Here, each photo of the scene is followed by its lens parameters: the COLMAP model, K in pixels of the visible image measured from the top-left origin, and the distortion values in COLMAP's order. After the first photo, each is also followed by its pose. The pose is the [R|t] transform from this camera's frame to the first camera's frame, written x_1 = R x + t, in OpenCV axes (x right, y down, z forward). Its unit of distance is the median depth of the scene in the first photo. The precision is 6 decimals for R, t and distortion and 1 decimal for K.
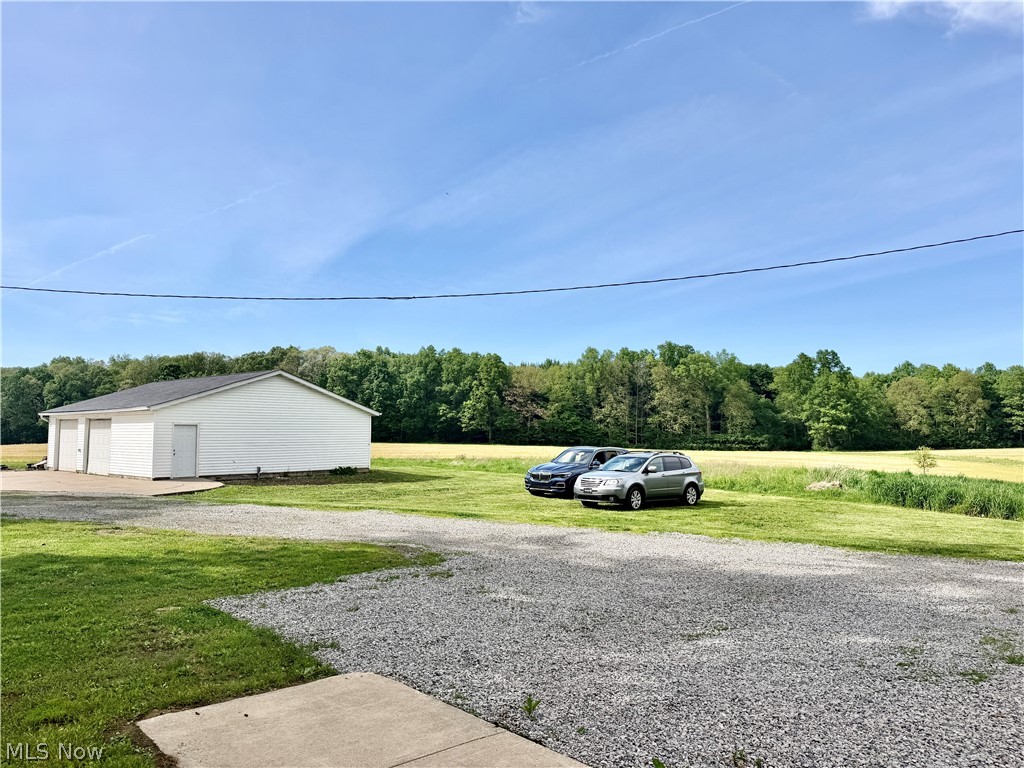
lens RADIAL K [[706.2, 0, 512.3], [0, 706.2, 379.6], [0, 0, 1]] dist [0.024997, -0.002964]
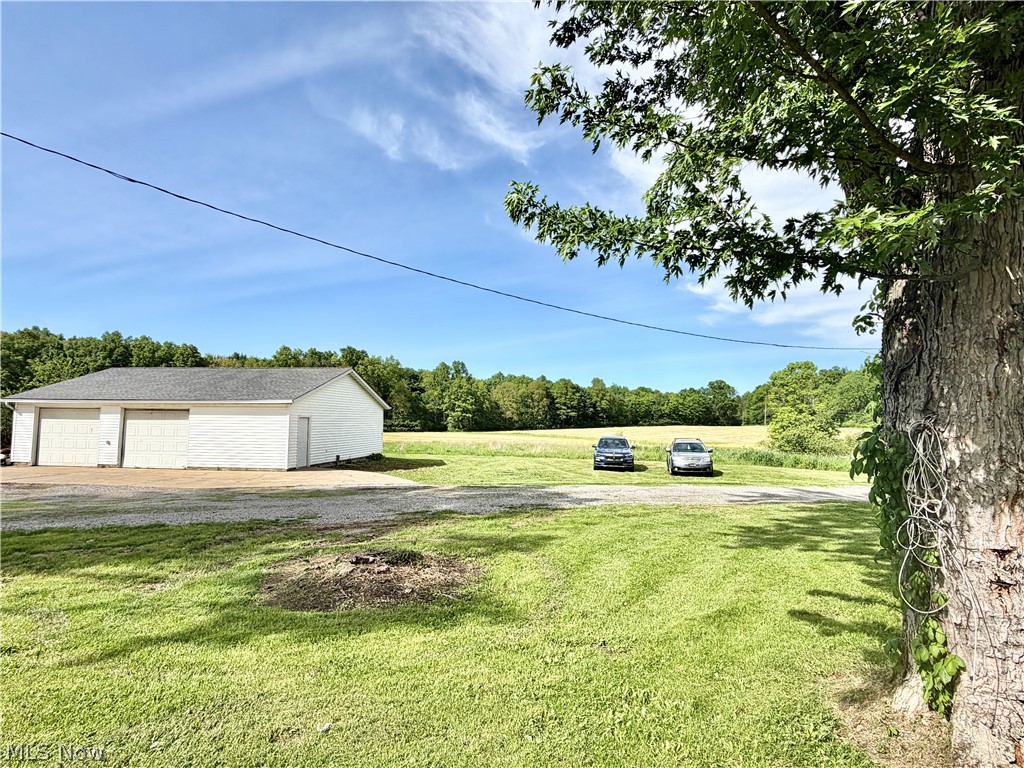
lens RADIAL K [[553.6, 0, 511.8], [0, 553.6, 384.6], [0, 0, 1]] dist [-0.005484, -0.002452]
pose [[0.816456, 0.040874, 0.575959, -0.111581], [-0.050010, 0.998749, 0.000014, -0.000109], [-0.575238, -0.028815, 0.817479, 0.024922]]
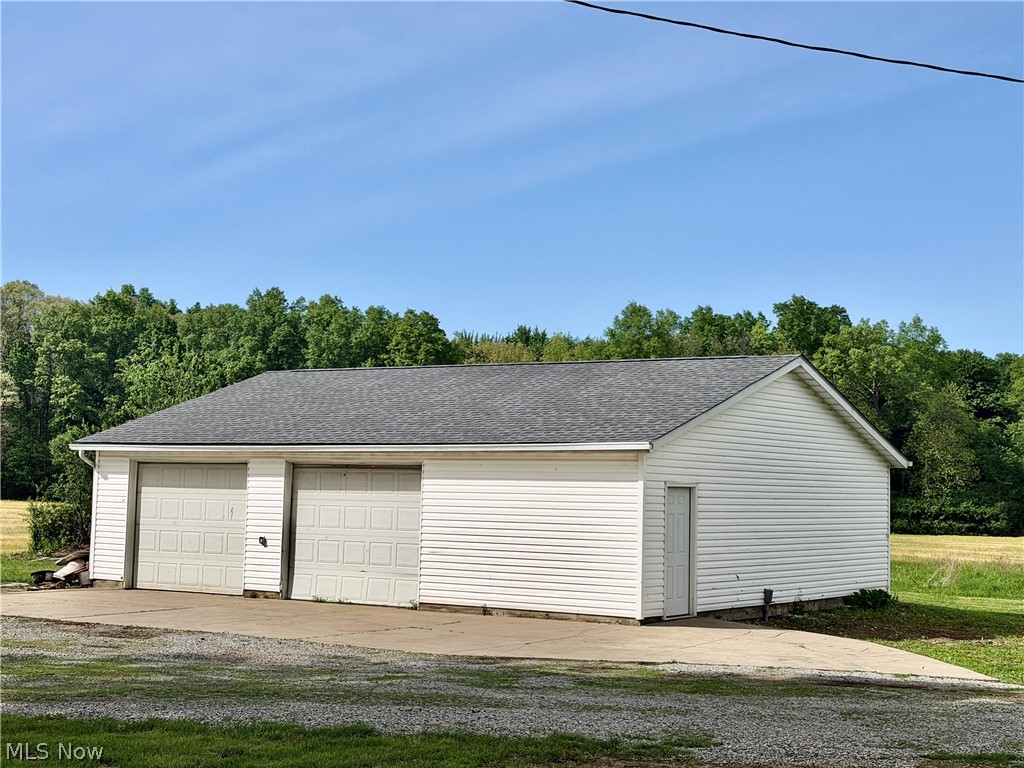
lens RADIAL K [[1541.8, 0, 509.7], [0, 1541.8, 385.0], [0, 0, 1]] dist [0.095391, 0.000000]
pose [[0.989649, 0.025244, 0.141274, -0.111523], [-0.026752, 0.999604, 0.008782, -0.000021], [-0.140996, -0.012471, 0.989932, 0.022558]]
